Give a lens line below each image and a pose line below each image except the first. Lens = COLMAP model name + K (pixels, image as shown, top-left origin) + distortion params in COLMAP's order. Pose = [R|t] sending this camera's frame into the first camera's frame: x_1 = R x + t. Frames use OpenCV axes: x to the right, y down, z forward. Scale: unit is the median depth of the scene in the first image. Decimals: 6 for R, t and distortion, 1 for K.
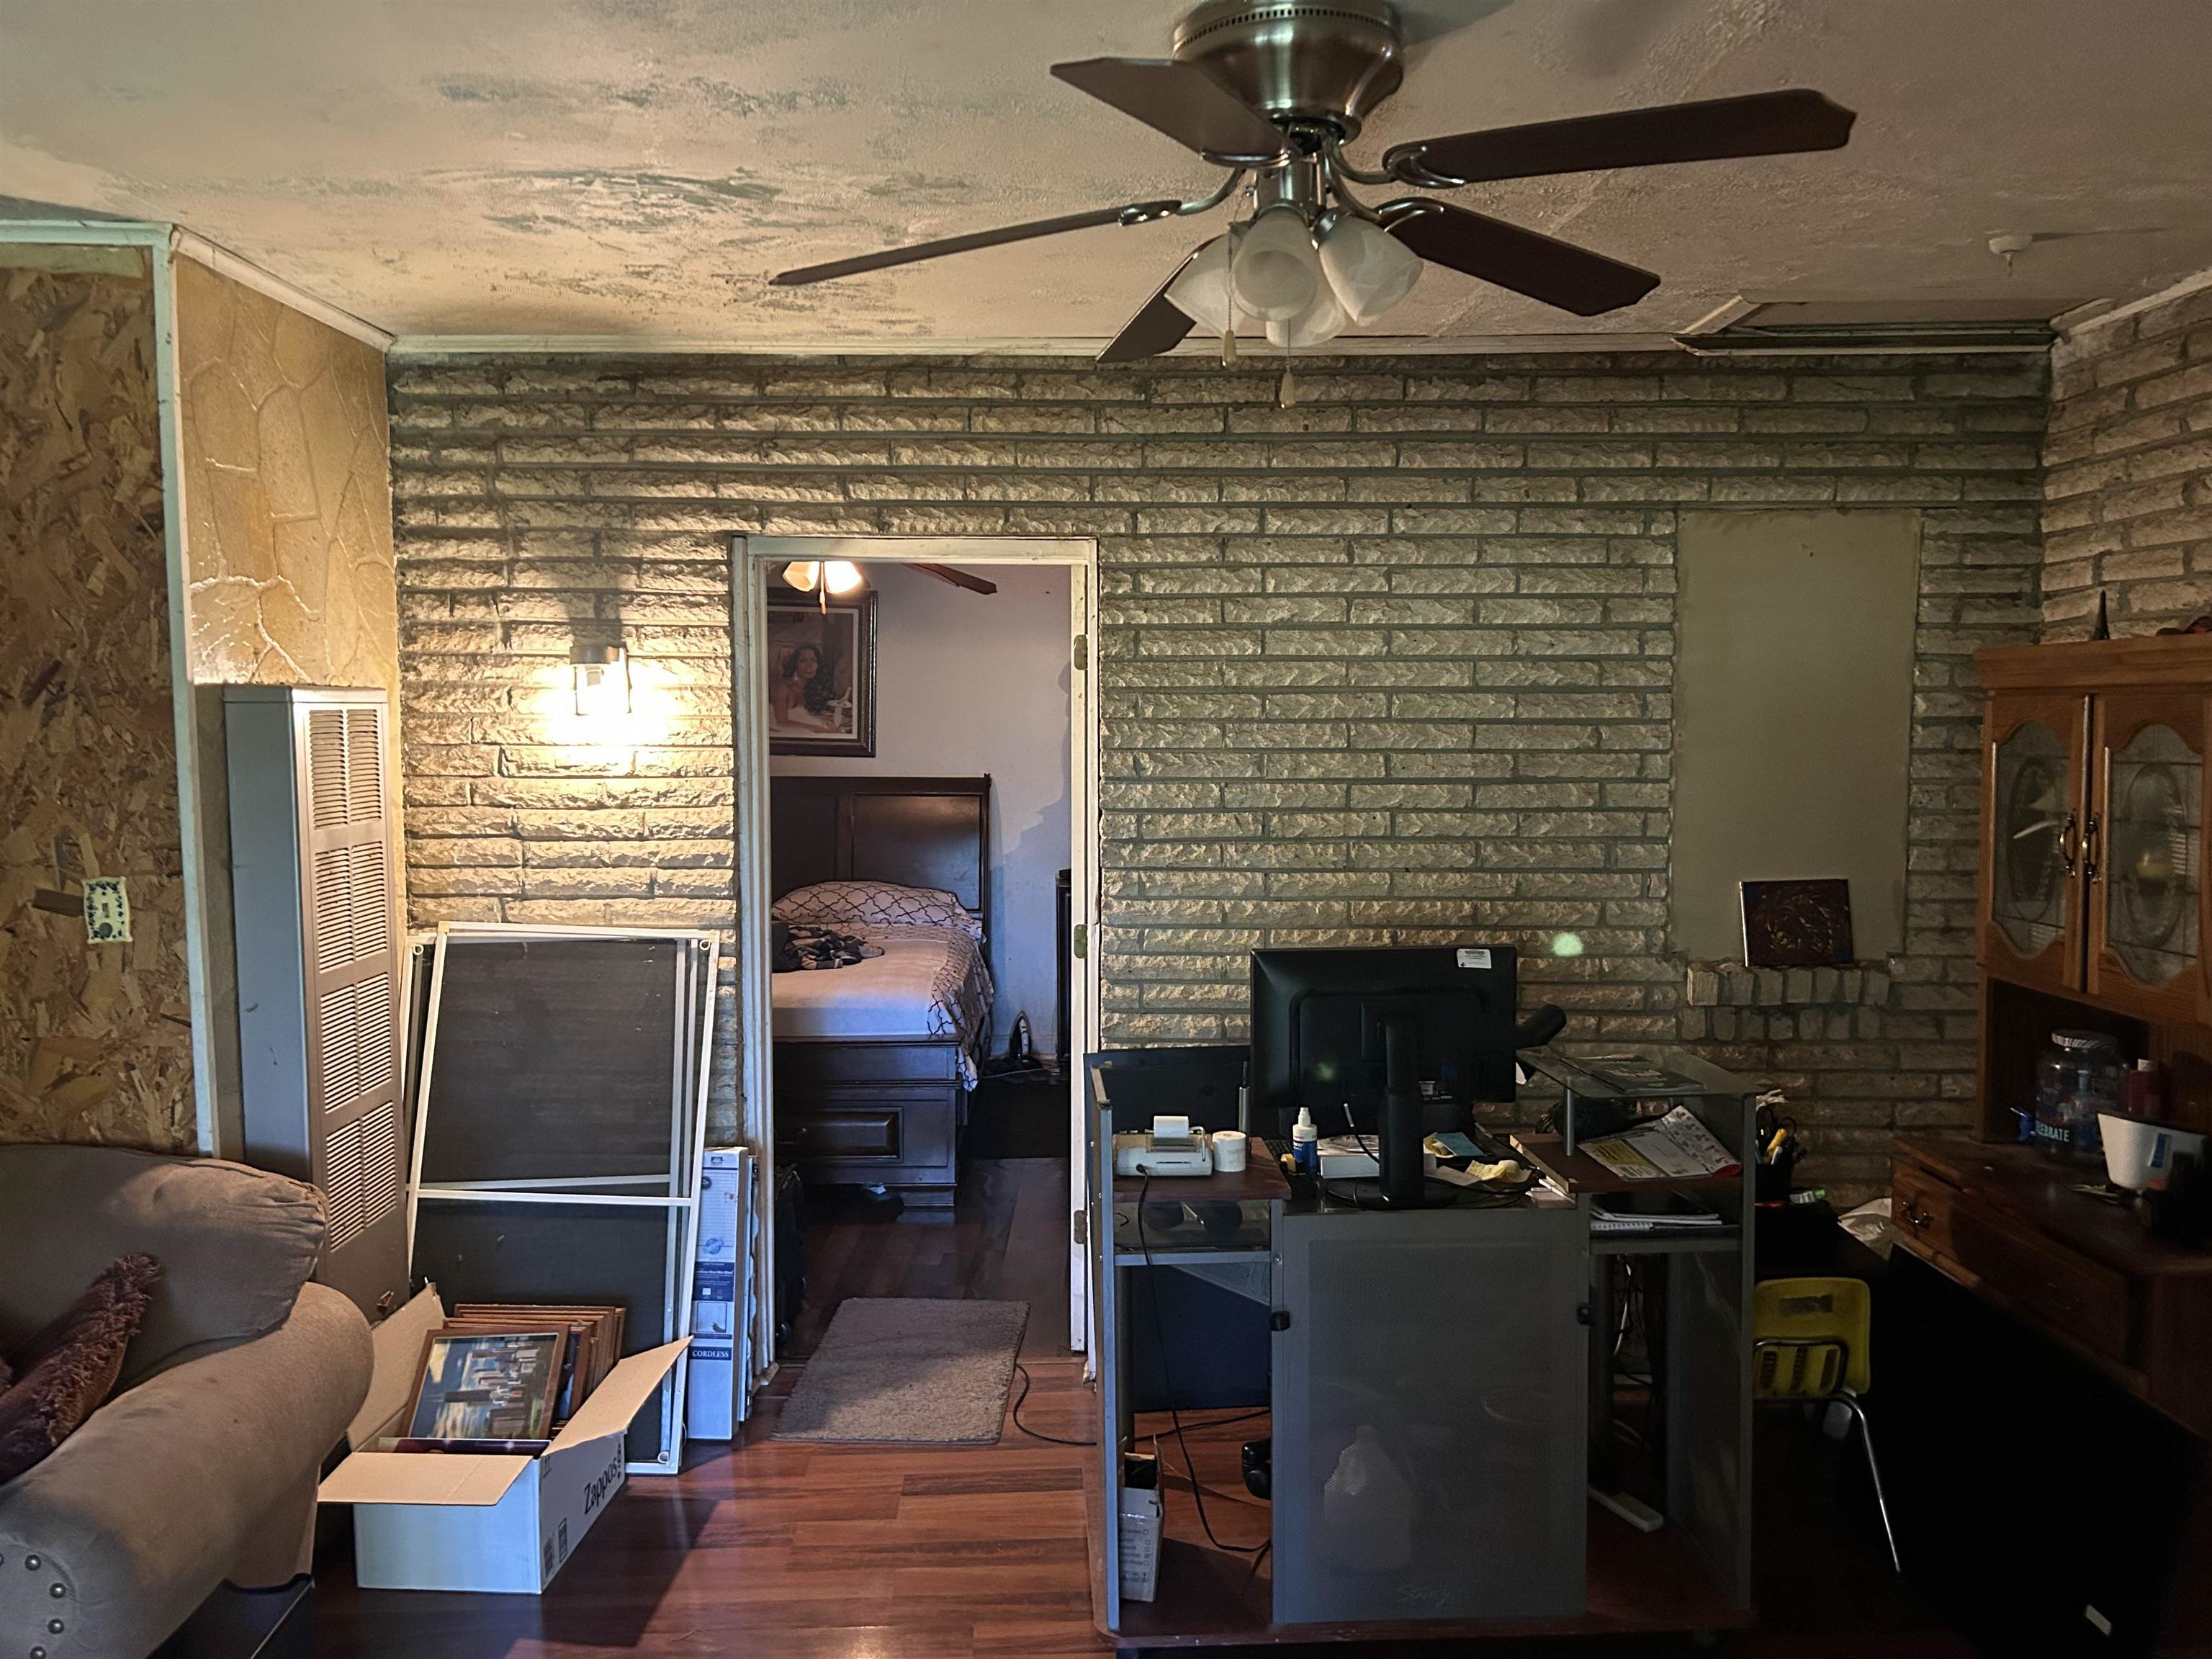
lens RADIAL K [[1669.8, 0, 1105.4], [0, 1669.8, 840.7], [0, 0, 1]] dist [0.033704, -0.036336]
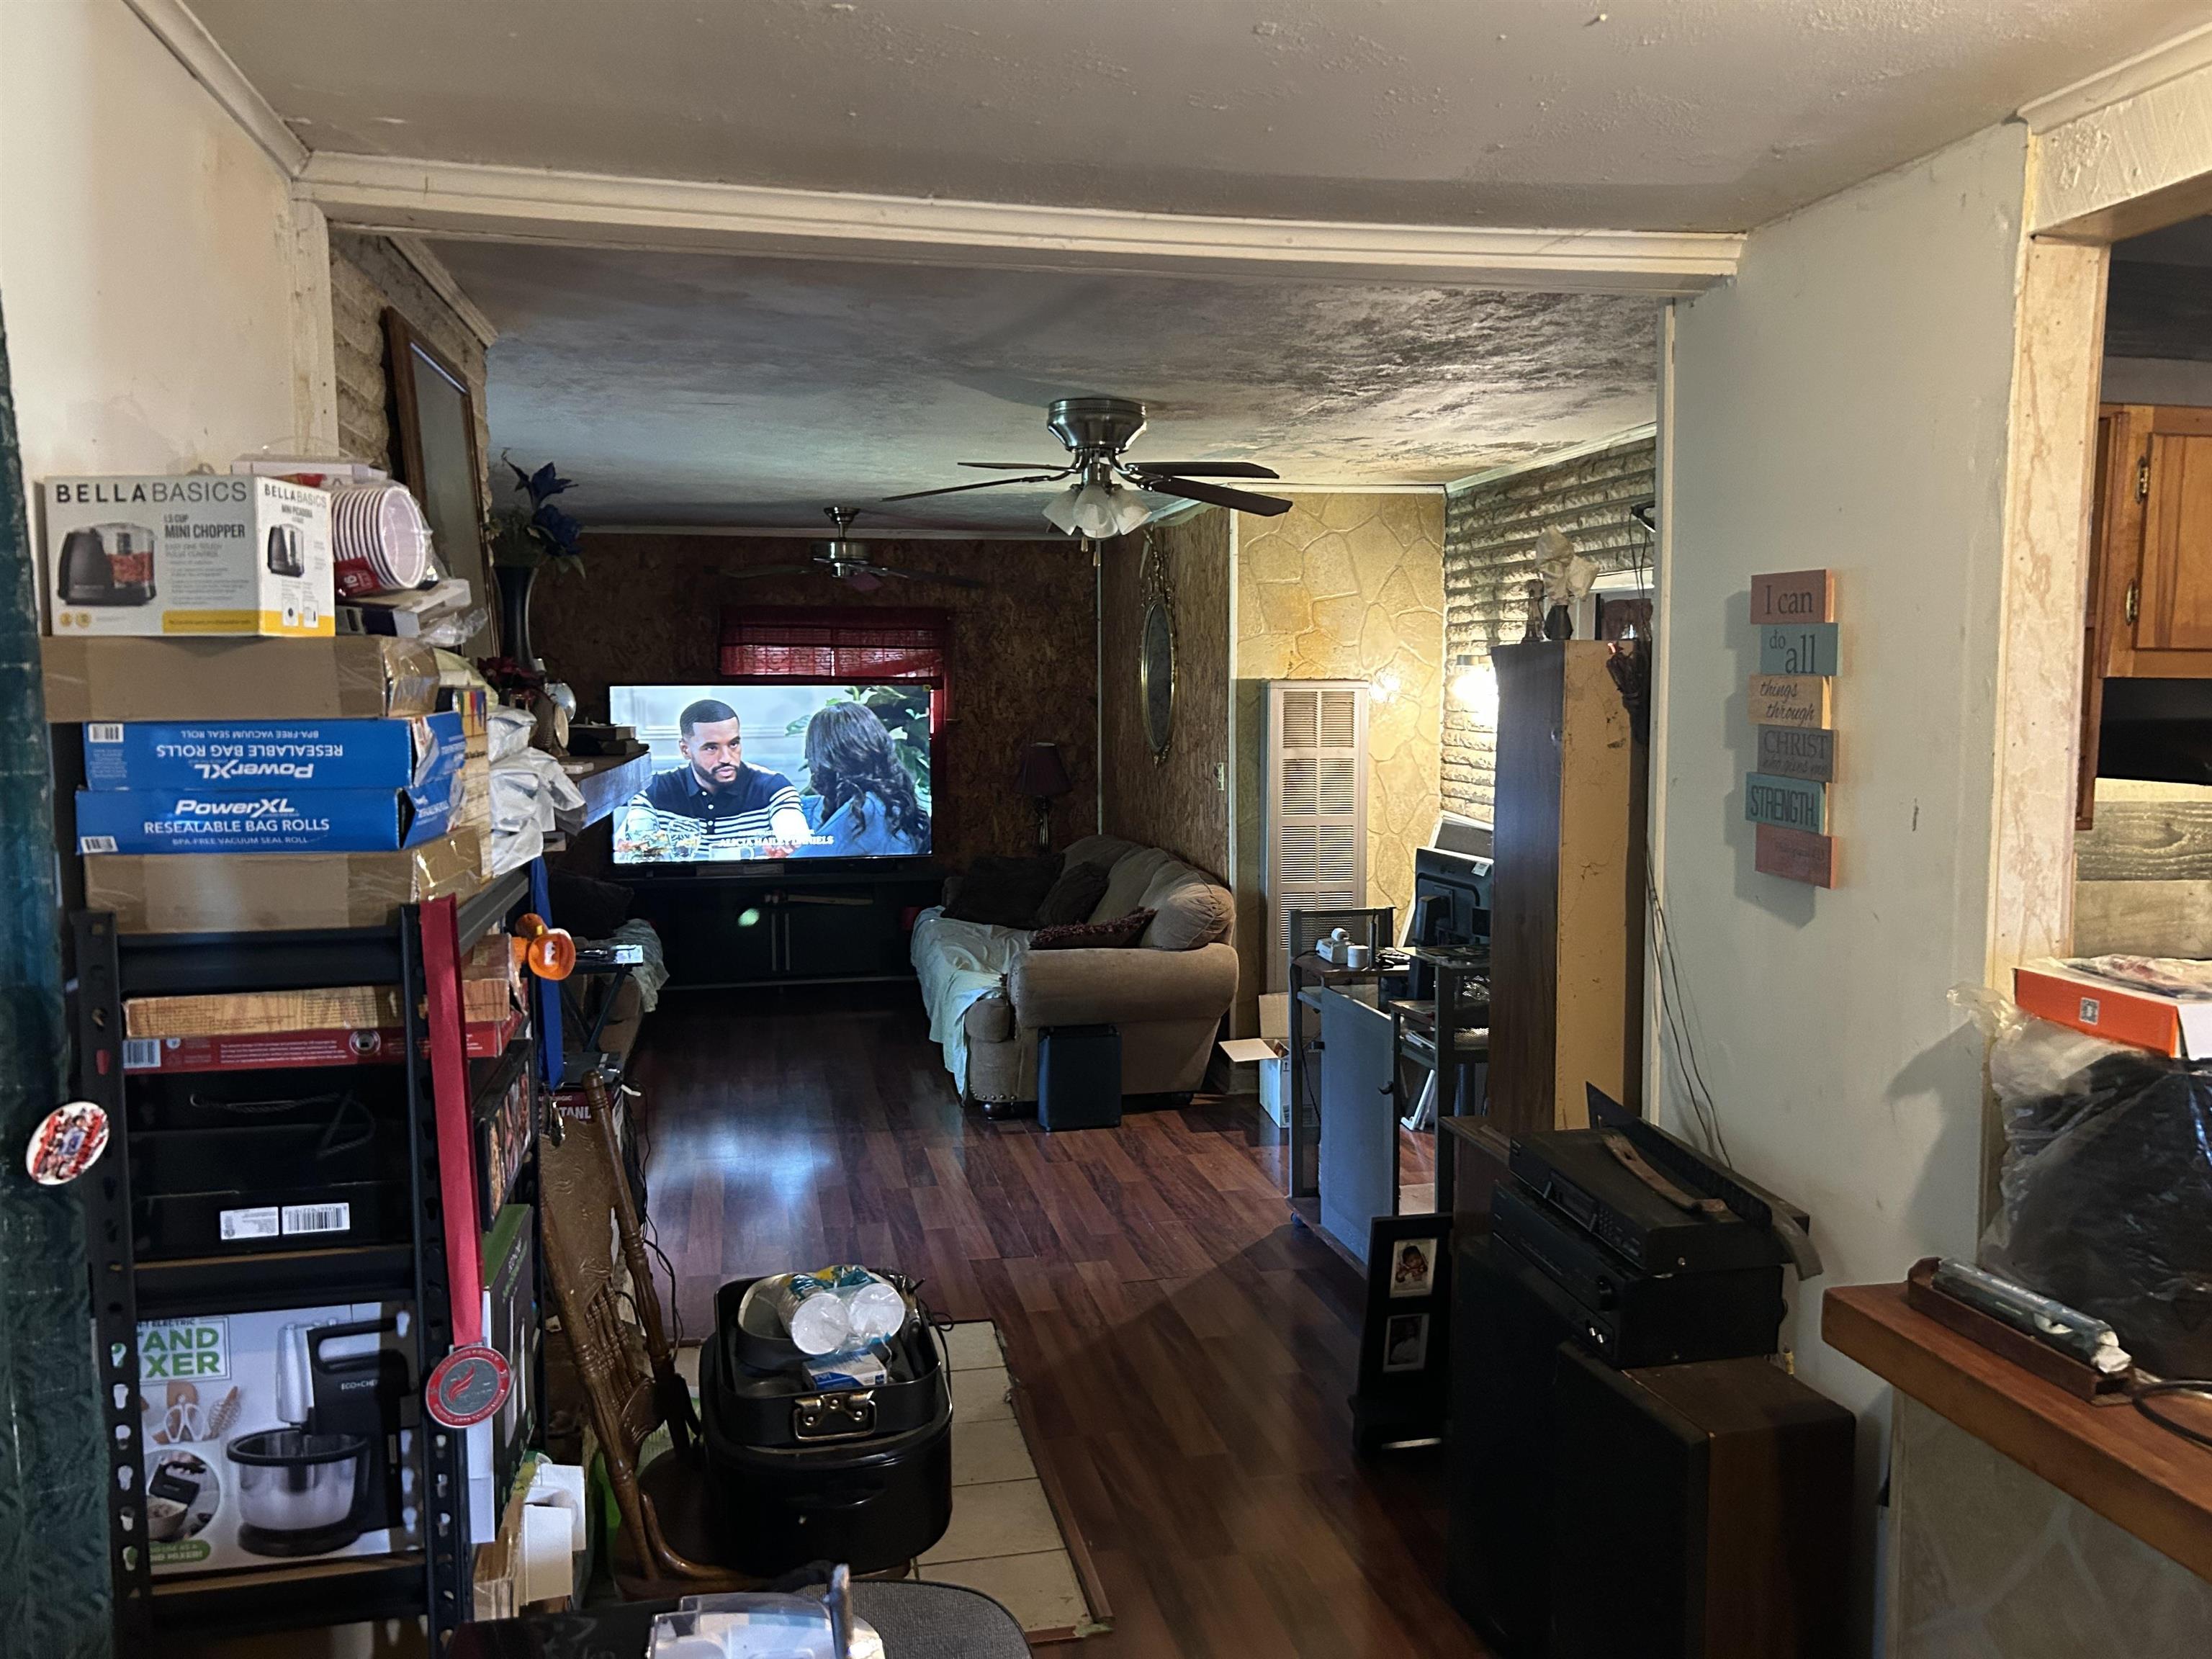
lens RADIAL K [[1669.8, 0, 1108.0], [0, 1669.8, 815.9], [0, 0, 1]] dist [0.033704, -0.036336]
pose [[0.181580, 0.081042, -0.980031, 1.289968], [-0.075820, 0.994785, 0.068214, -0.041162], [0.980449, 0.061920, 0.186778, 0.328749]]
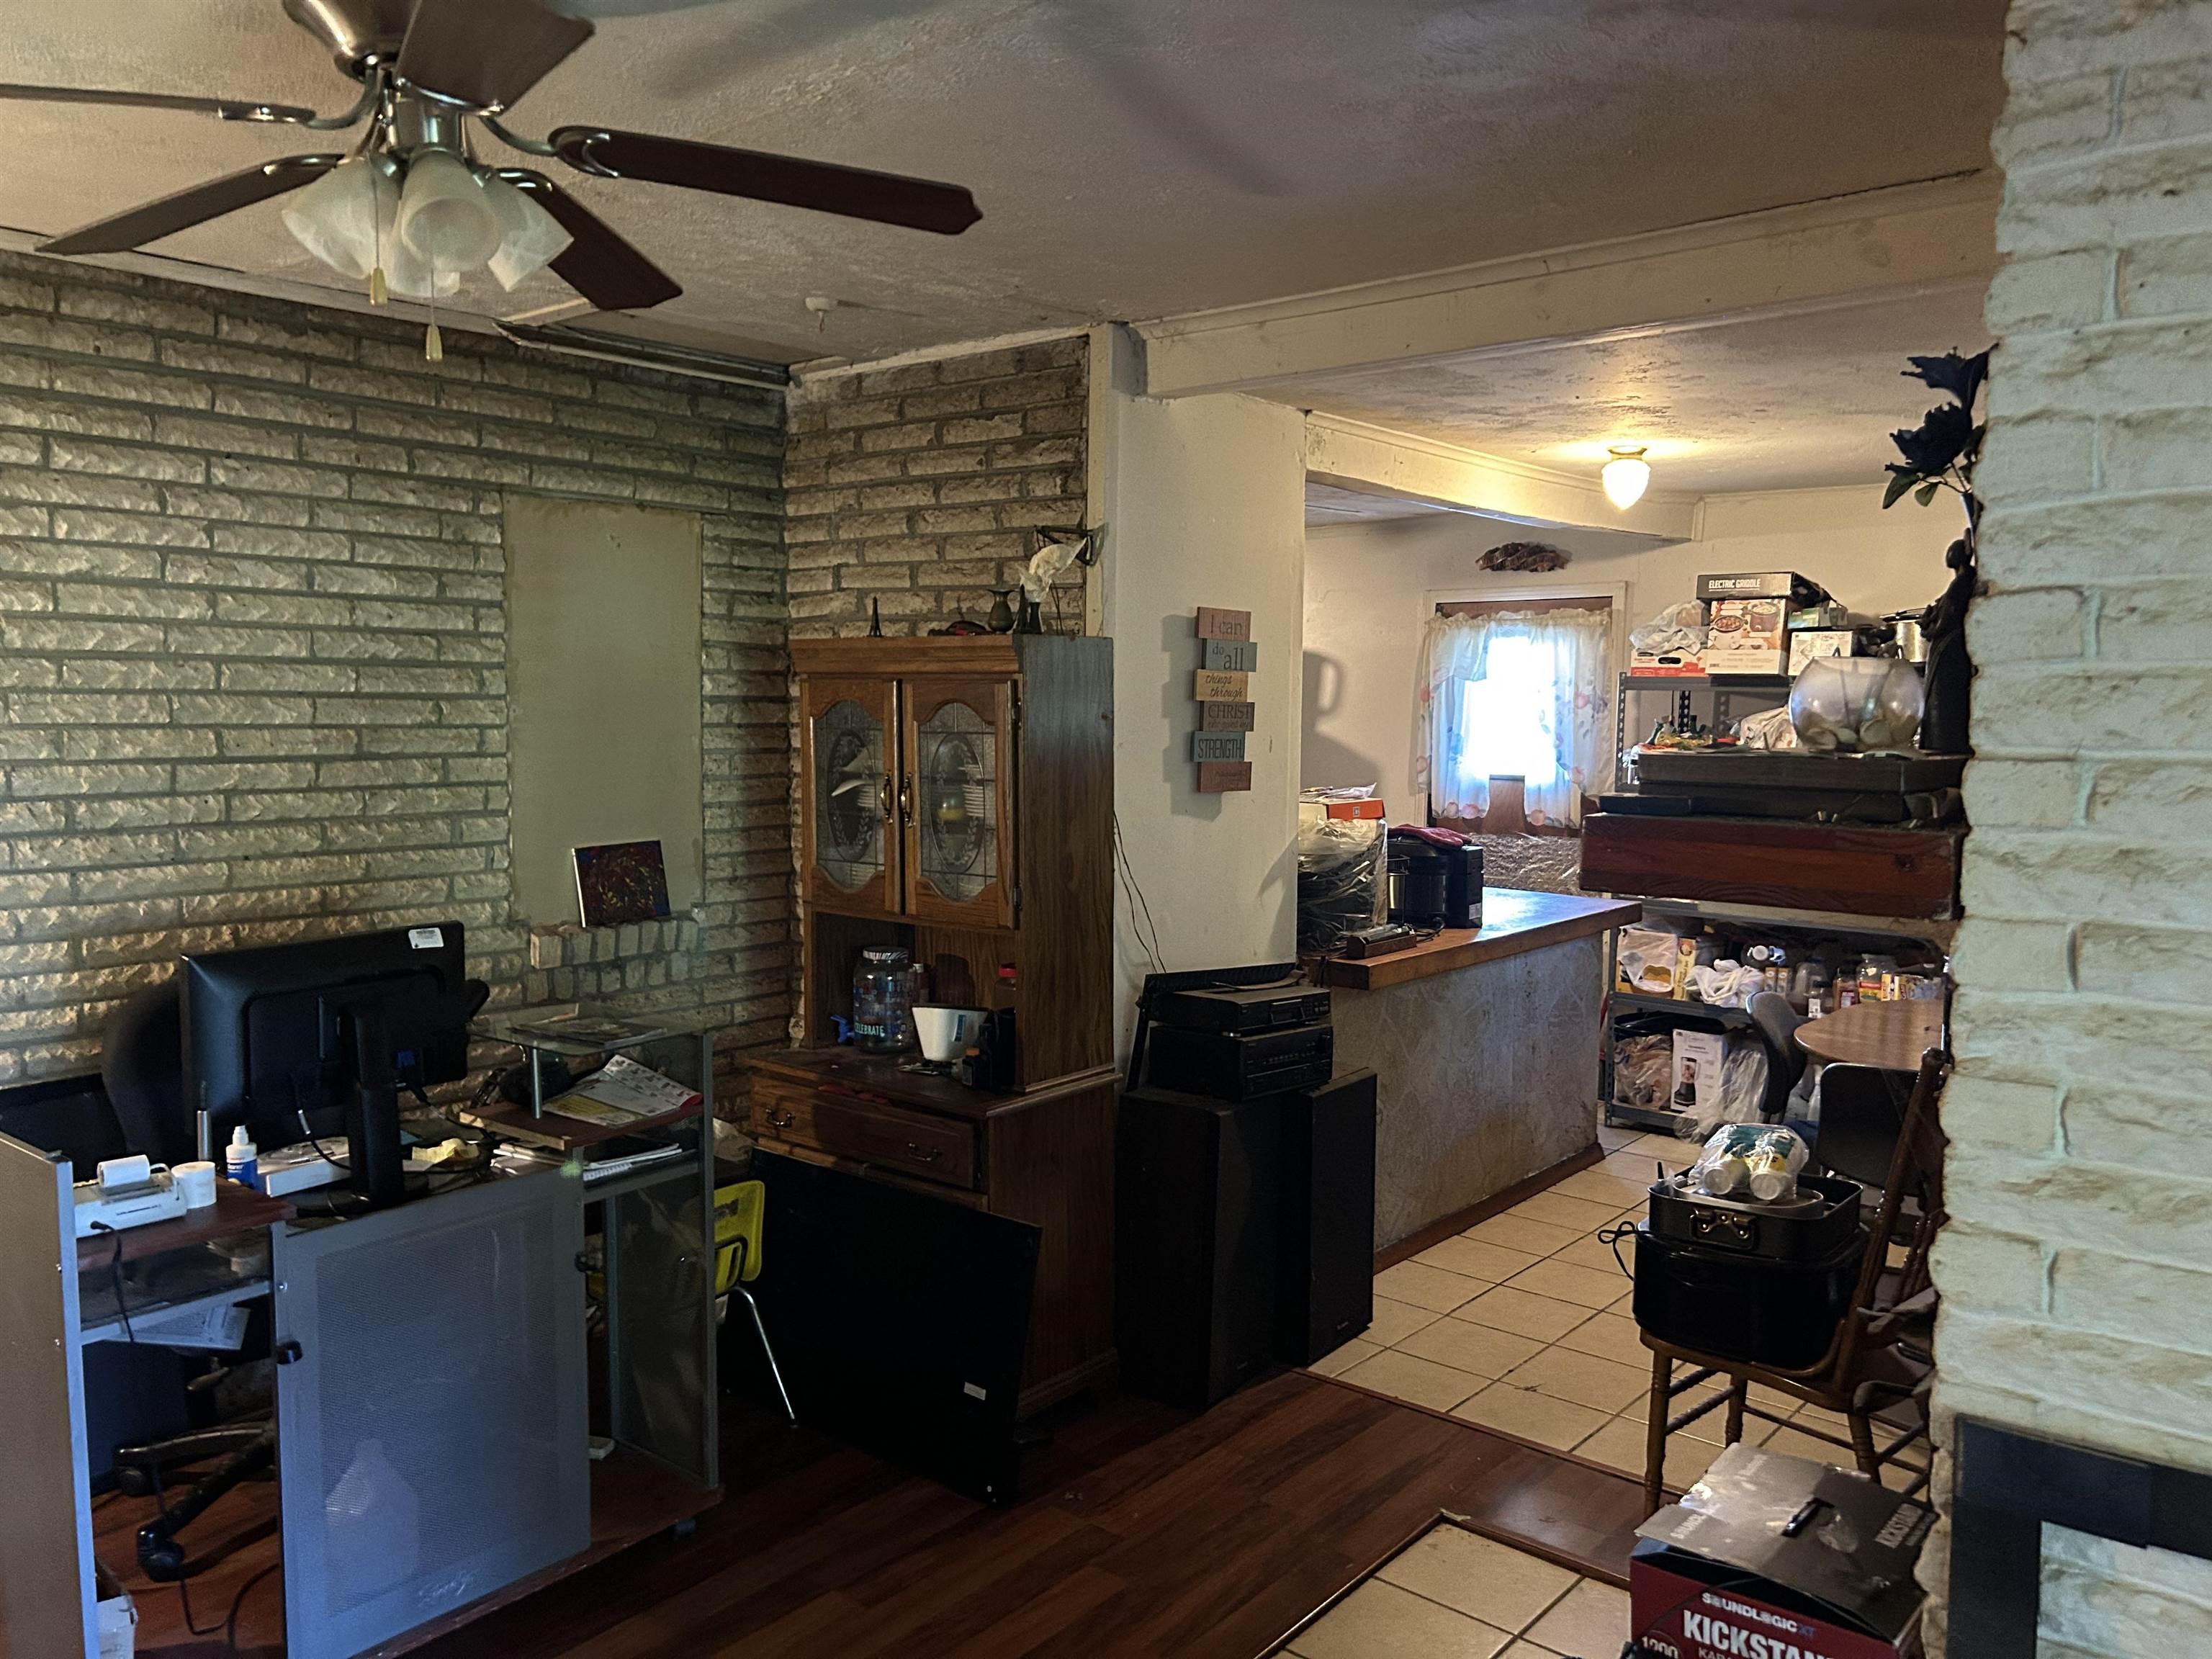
lens RADIAL K [[1669.8, 0, 1108.9], [0, 1669.8, 844.4], [0, 0, 1]] dist [0.033704, -0.036336]
pose [[0.647863, -0.058839, 0.759481, -0.214043], [0.048534, 0.998175, 0.035931, 0.000110], [-0.760209, 0.013582, 0.649536, 0.050751]]
